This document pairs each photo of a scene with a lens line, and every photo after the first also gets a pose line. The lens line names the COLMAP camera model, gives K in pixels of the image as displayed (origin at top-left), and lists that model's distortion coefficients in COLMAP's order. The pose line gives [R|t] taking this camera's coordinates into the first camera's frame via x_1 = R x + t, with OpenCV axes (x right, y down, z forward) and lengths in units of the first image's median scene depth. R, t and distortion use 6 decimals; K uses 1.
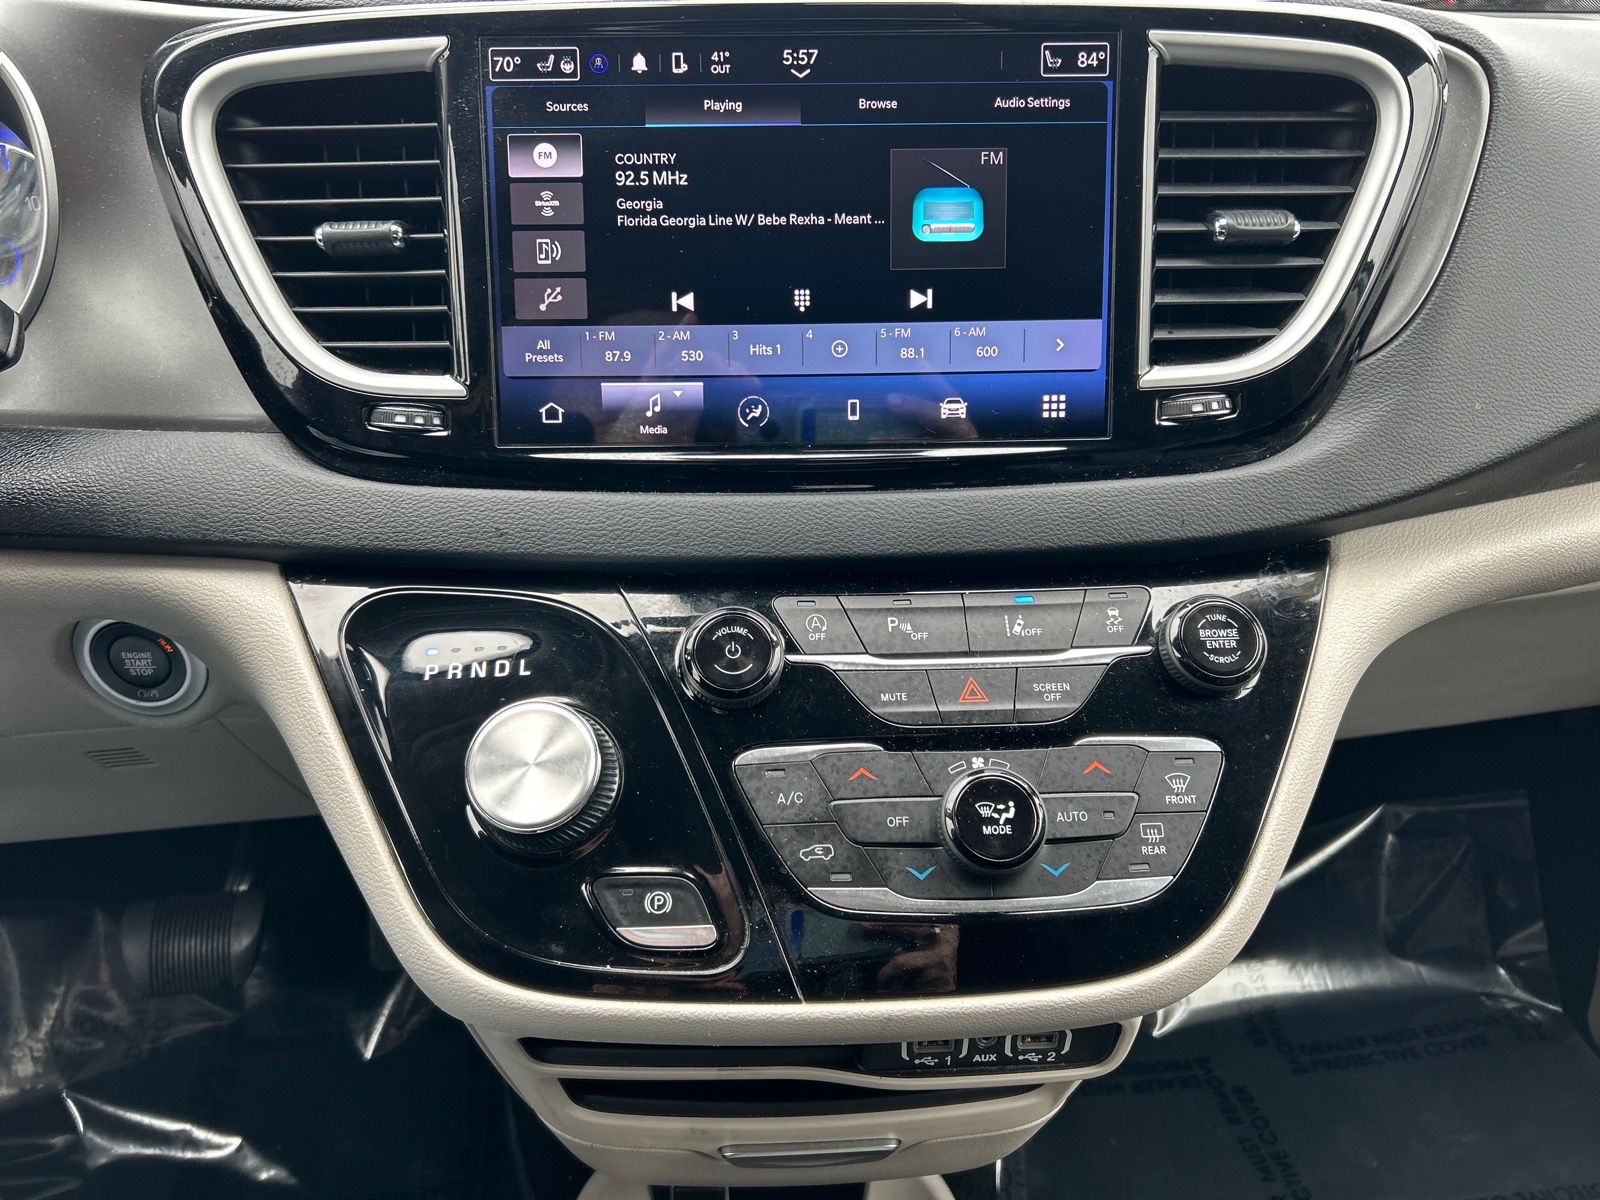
lens RADIAL K [[1201.8, 0, 769.3], [0, 1201.8, 586.9], [0, 0, 1]] dist [0.018330, -0.028291]
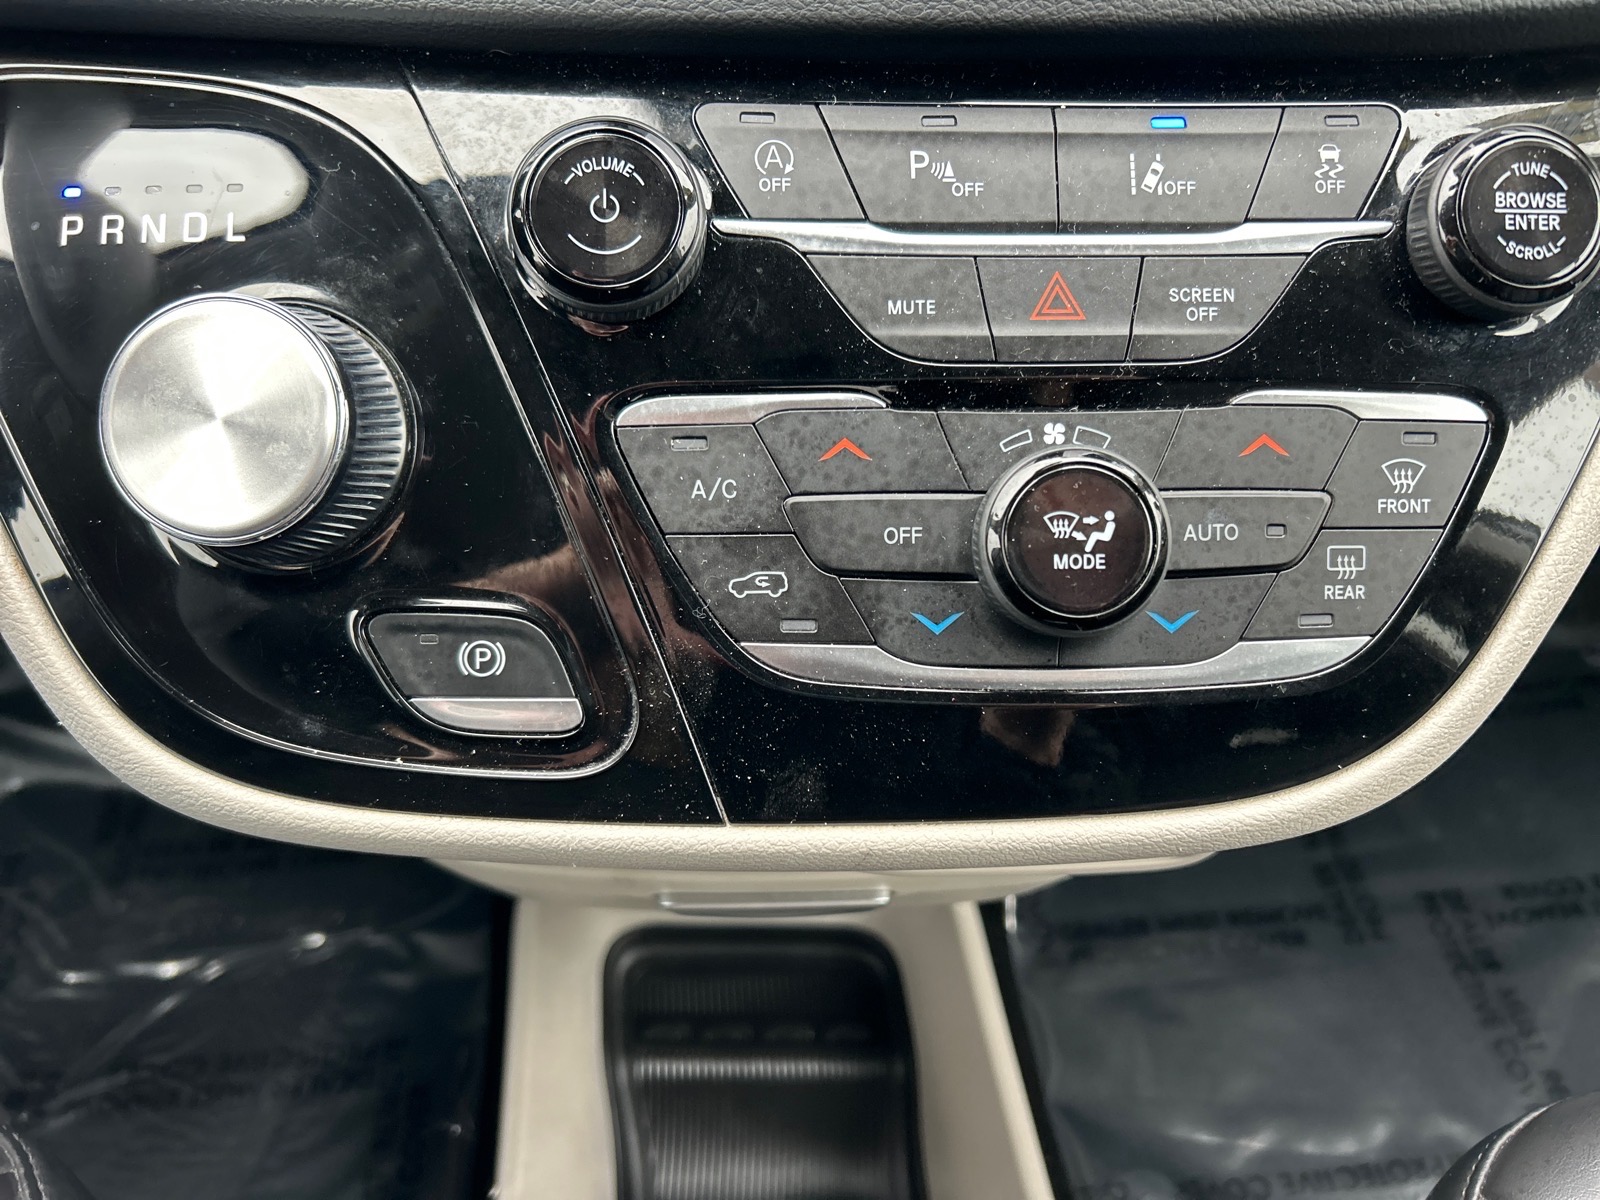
lens RADIAL K [[1201.8, 0, 810.0], [0, 1201.8, 596.6], [0, 0, 1]] dist [0.018330, -0.028291]
pose [[0.999556, 0.029350, 0.005051, 0.058239], [-0.029225, 0.934015, 0.356035, 0.021684], [0.005732, -0.356025, 0.934459, 0.441052]]
